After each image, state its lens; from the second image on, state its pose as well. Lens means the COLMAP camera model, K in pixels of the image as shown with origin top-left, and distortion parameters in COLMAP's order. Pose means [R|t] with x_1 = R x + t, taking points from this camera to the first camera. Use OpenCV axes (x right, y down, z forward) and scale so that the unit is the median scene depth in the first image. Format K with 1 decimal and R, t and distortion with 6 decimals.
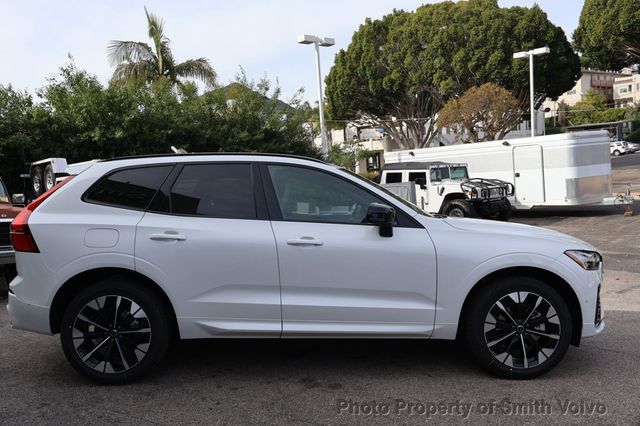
lens RADIAL K [[550.5, 0, 320.0], [0, 550.5, 213.0], [0, 0, 1]] dist [0.001278, 0.002767]
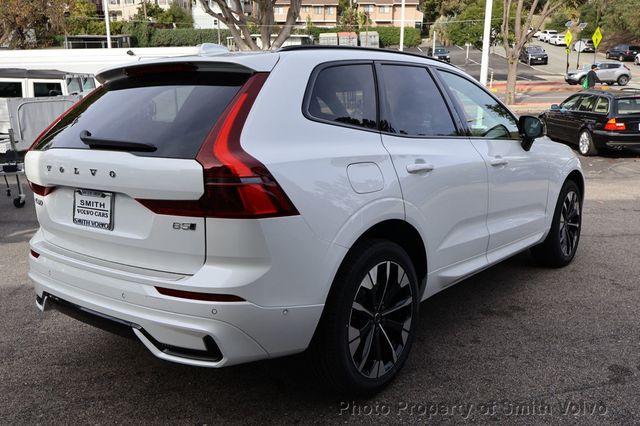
lens RADIAL K [[587.8, 0, 321.1], [0, 587.8, 219.8], [0, 0, 1]] dist [0.026659, 0.003711]
pose [[0.641950, -0.144002, 0.753103, -0.917497], [0.033443, 0.986529, 0.160129, -0.015051], [-0.766017, -0.077609, 0.638118, 0.593652]]
